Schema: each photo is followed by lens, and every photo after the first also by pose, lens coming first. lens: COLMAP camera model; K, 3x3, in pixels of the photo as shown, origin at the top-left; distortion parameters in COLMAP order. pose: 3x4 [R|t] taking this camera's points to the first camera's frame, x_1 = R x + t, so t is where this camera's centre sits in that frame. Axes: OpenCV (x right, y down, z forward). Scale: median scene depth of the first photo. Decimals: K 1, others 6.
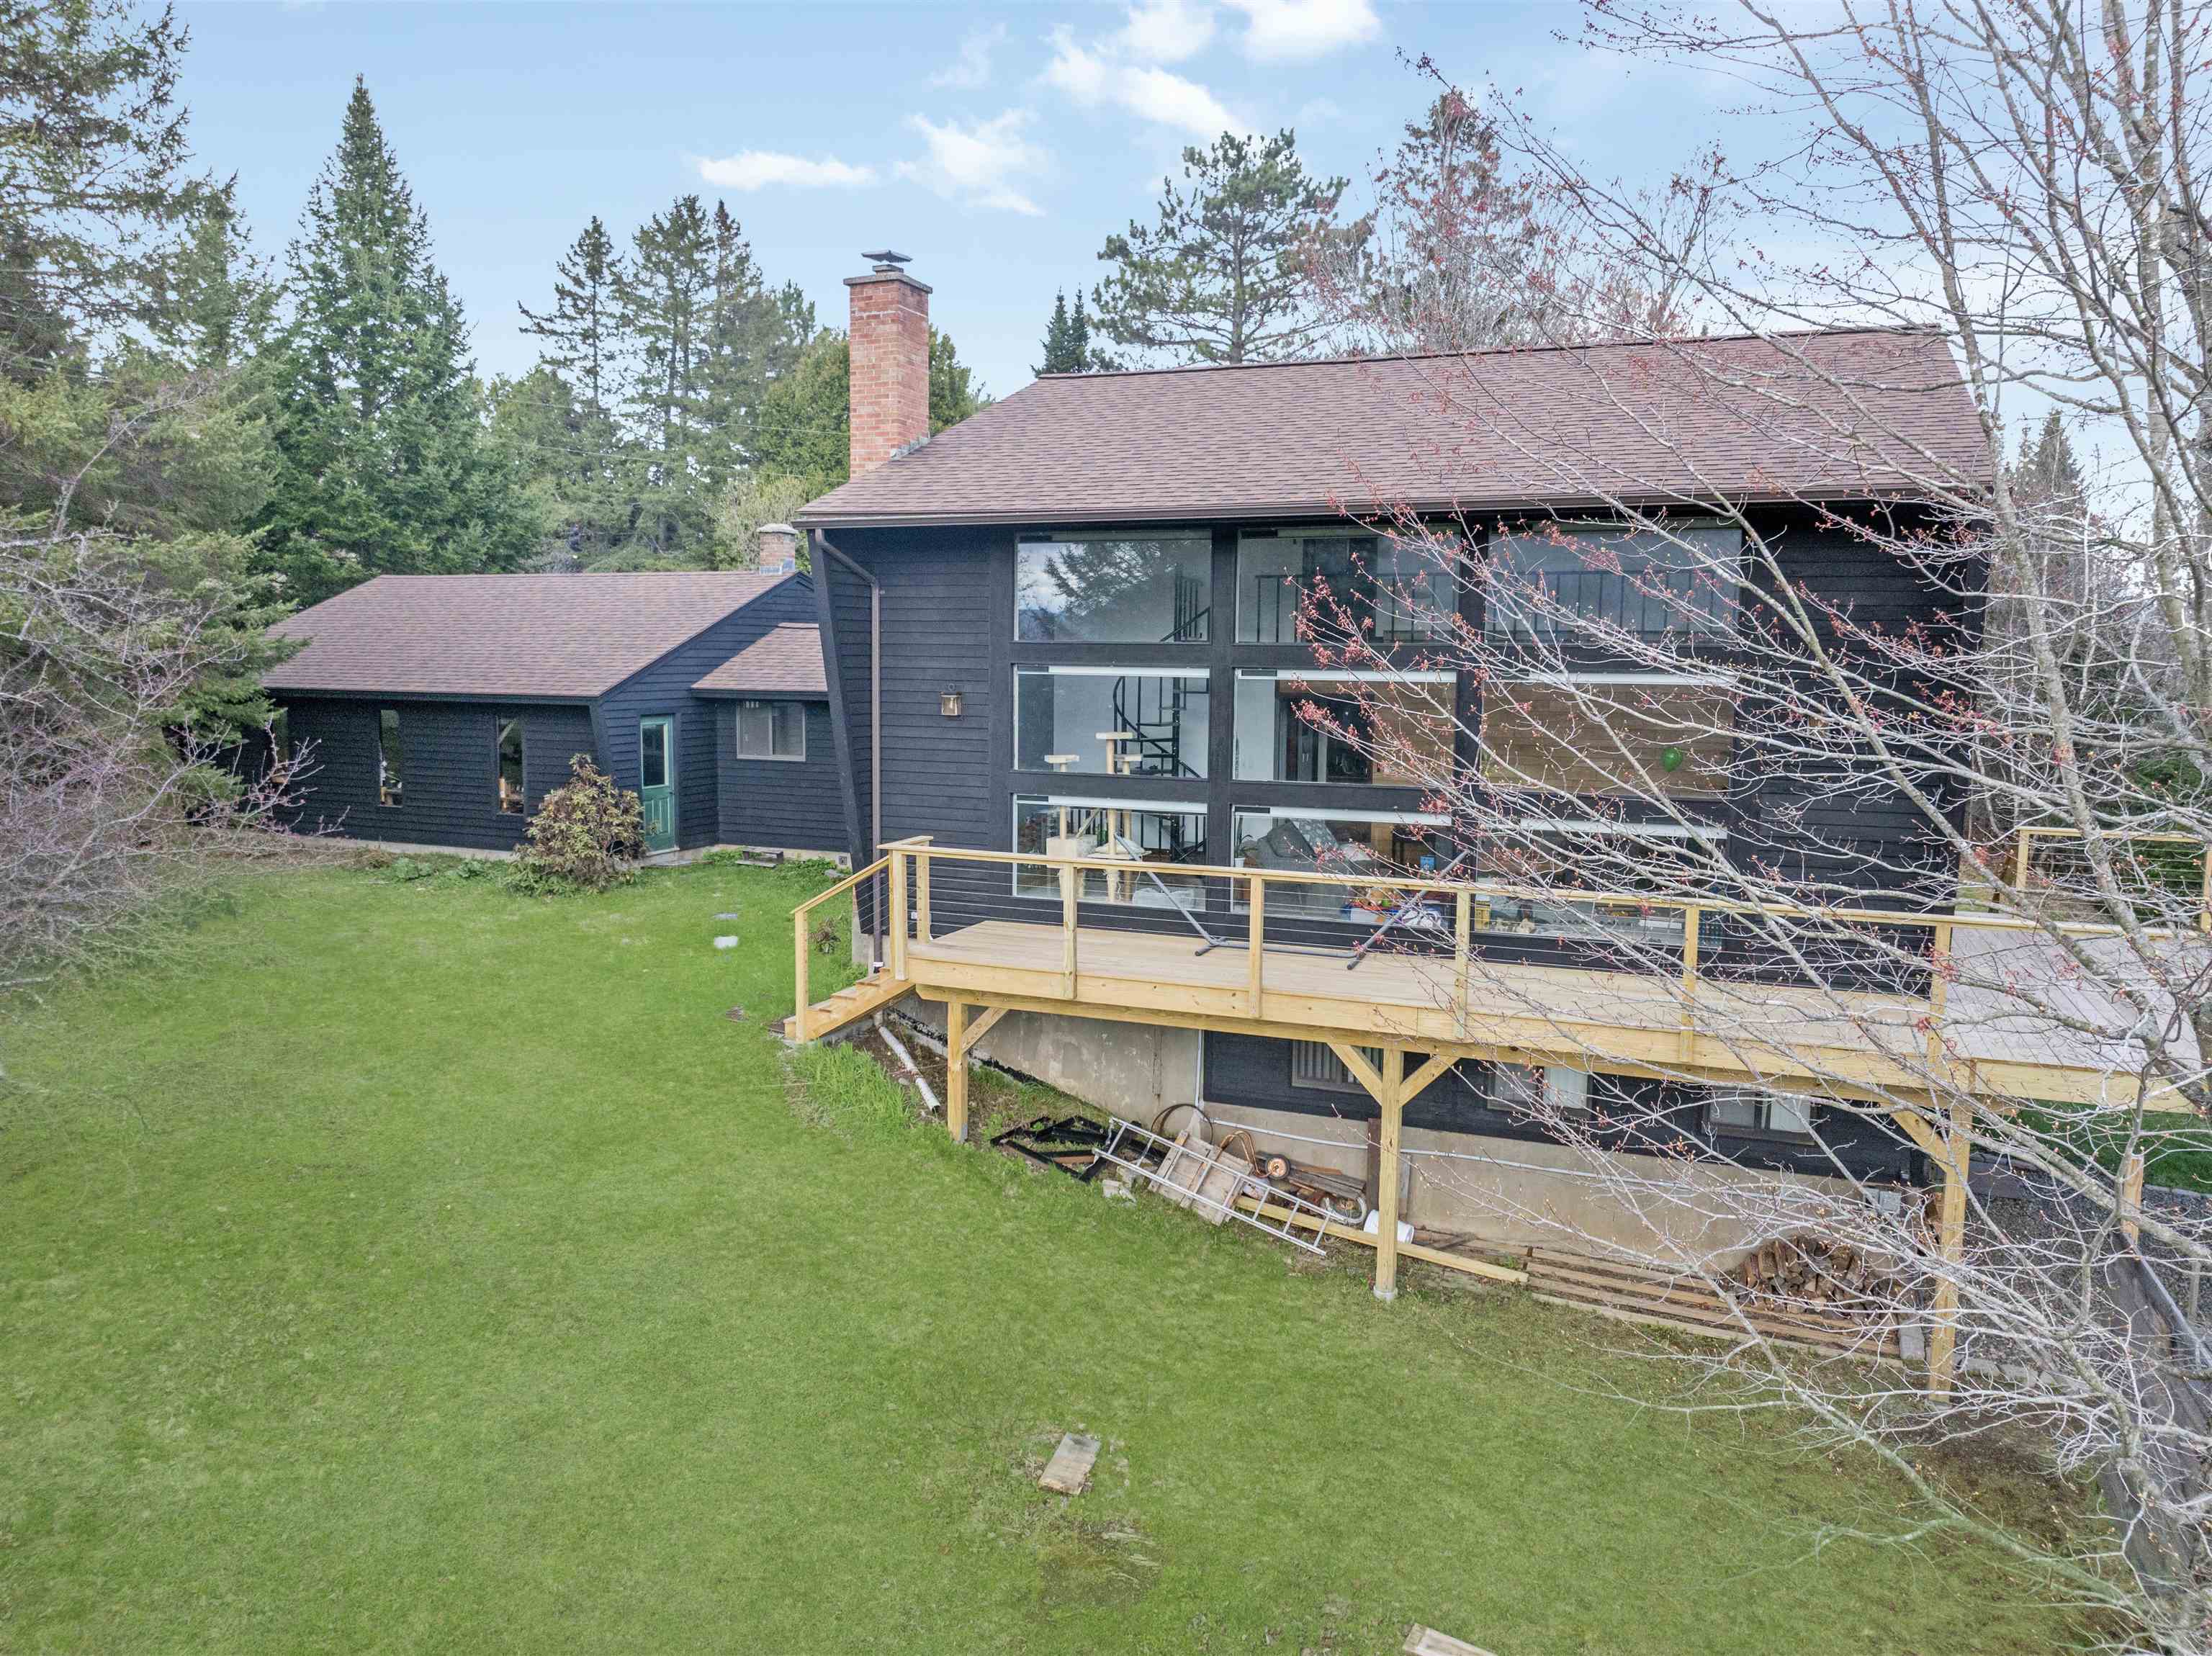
lens RADIAL K [[1550.0, 0, 1106.0], [0, 1550.0, 828.0], [0, 0, 1]] dist [-0.004515, -0.120345]
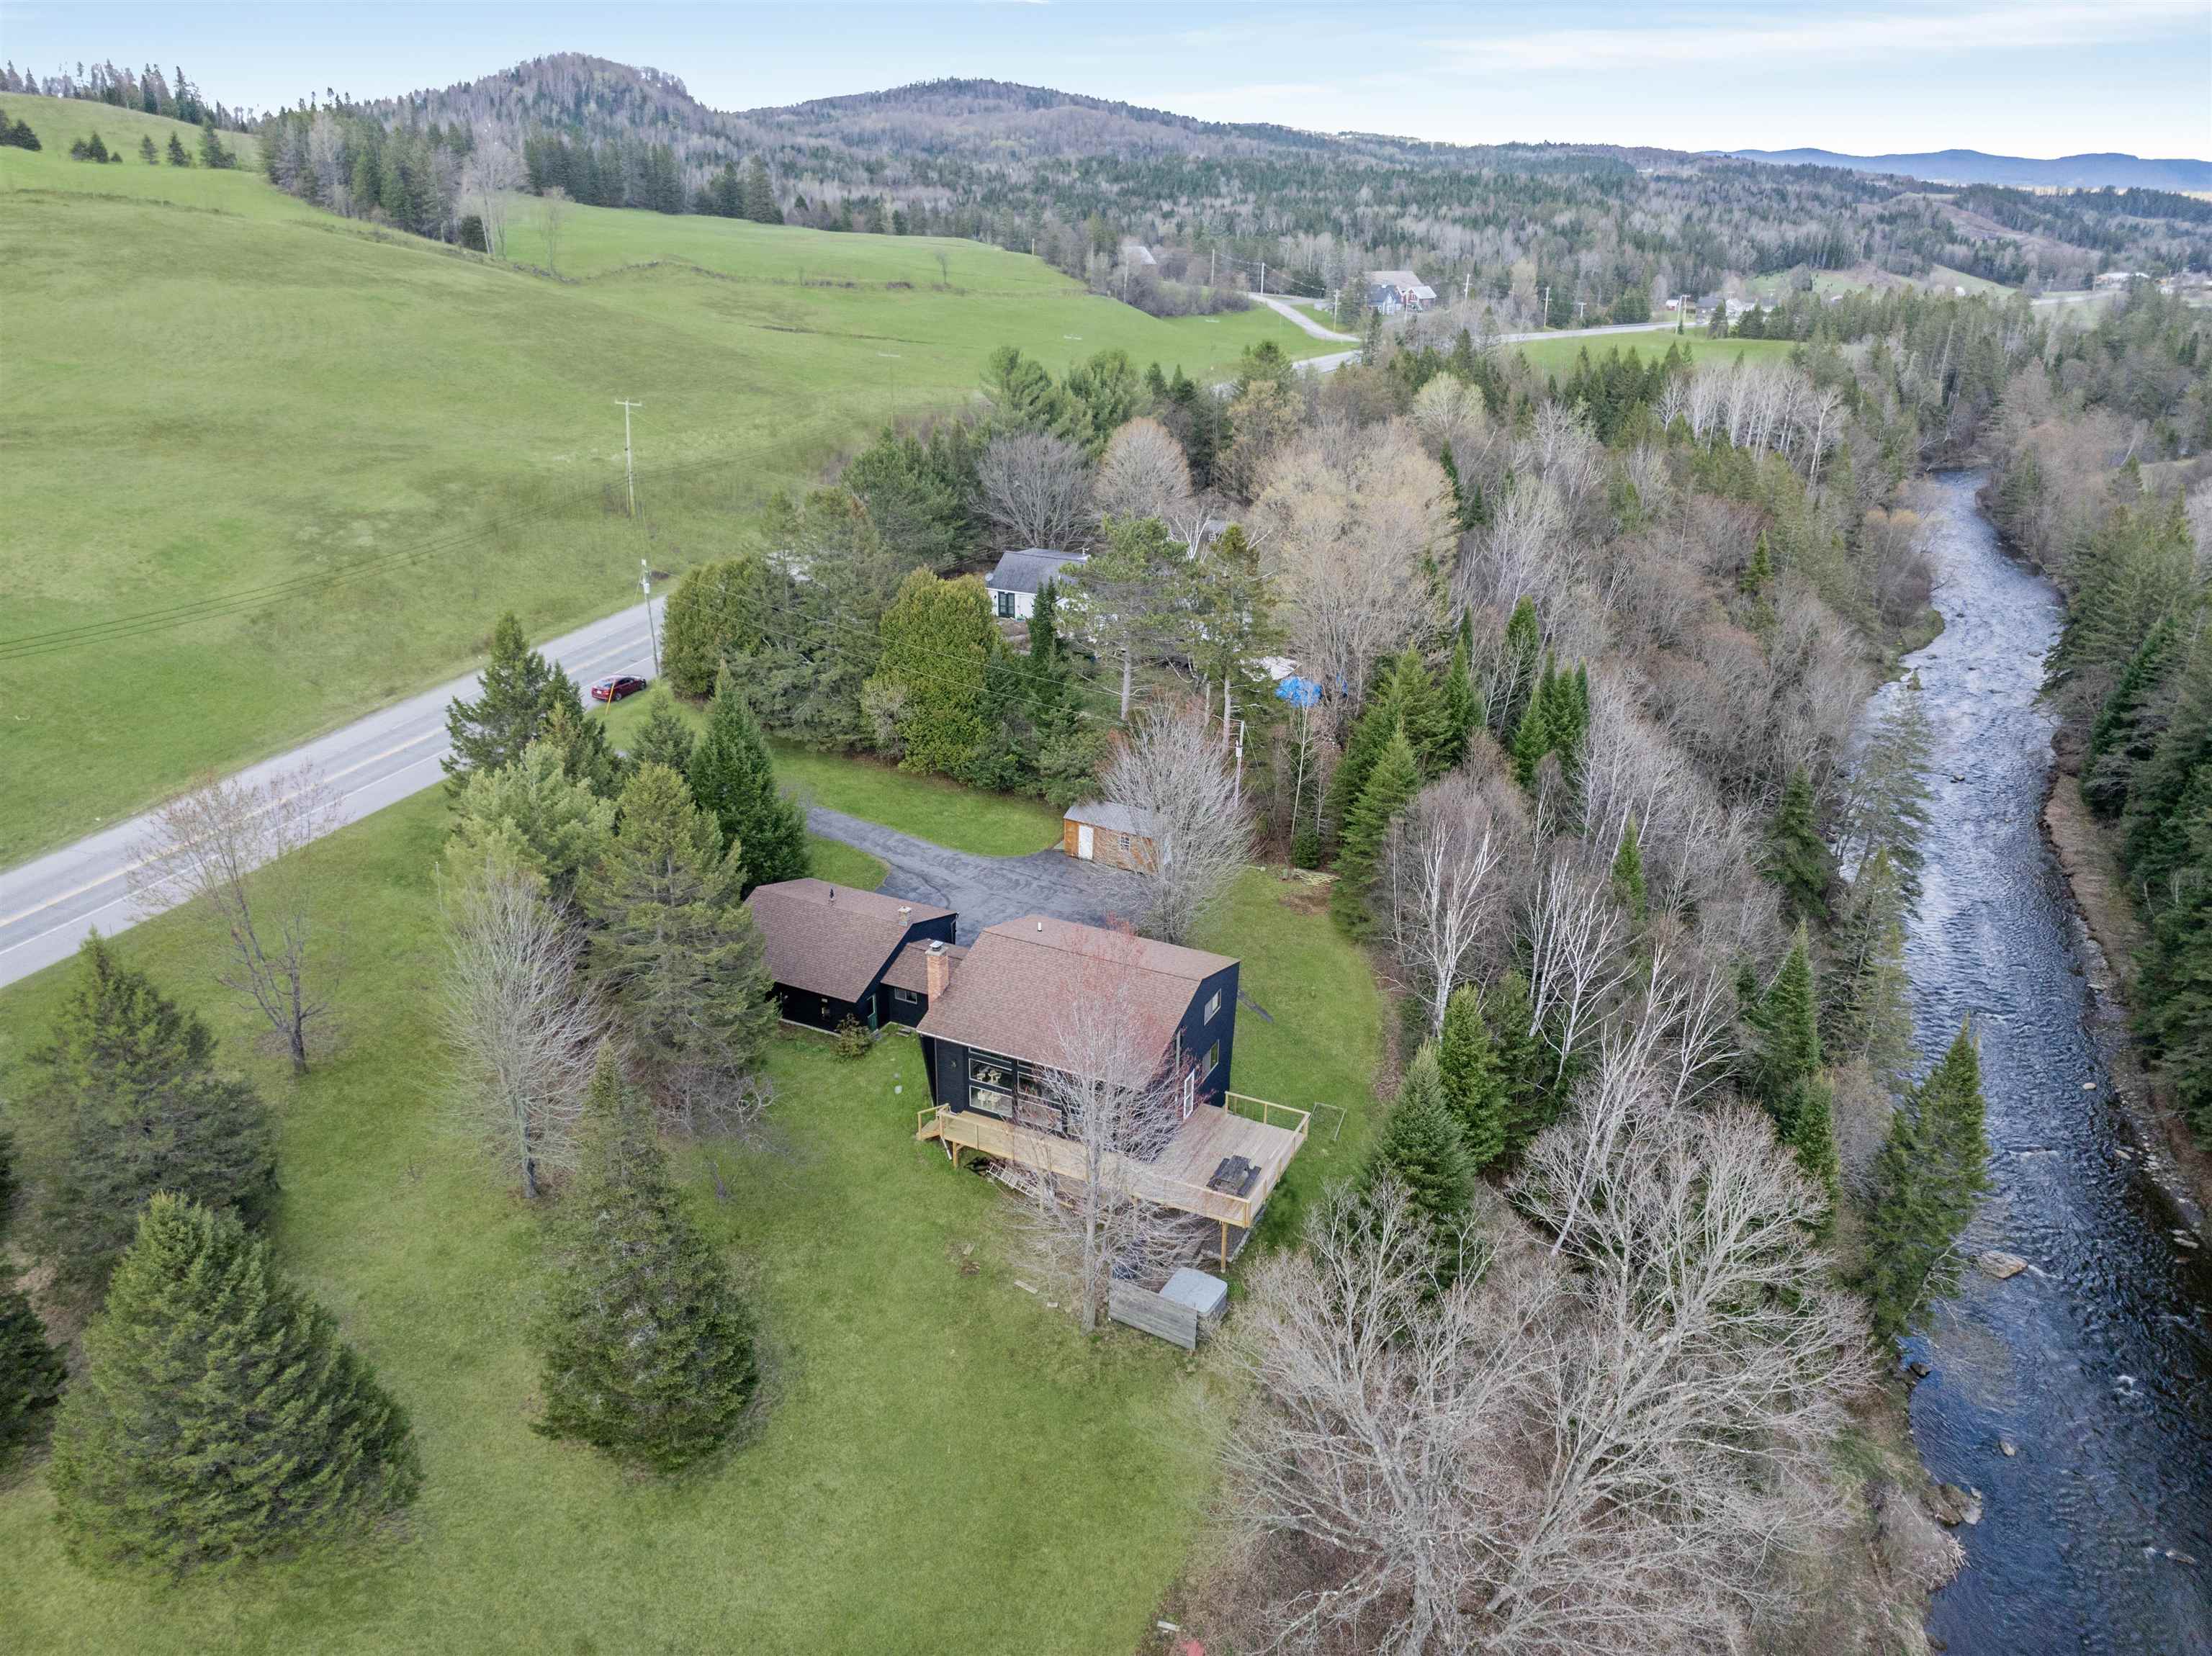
lens RADIAL K [[1560.2, 0, 1114.6], [0, 1560.2, 825.8], [0, 0, 1]] dist [-0.061816, 0.032469]
pose [[0.998357, 0.026241, -0.050945, 0.525247], [-0.011807, 0.964115, 0.265223, -1.818356], [0.056076, -0.264186, 0.962840, -2.835798]]
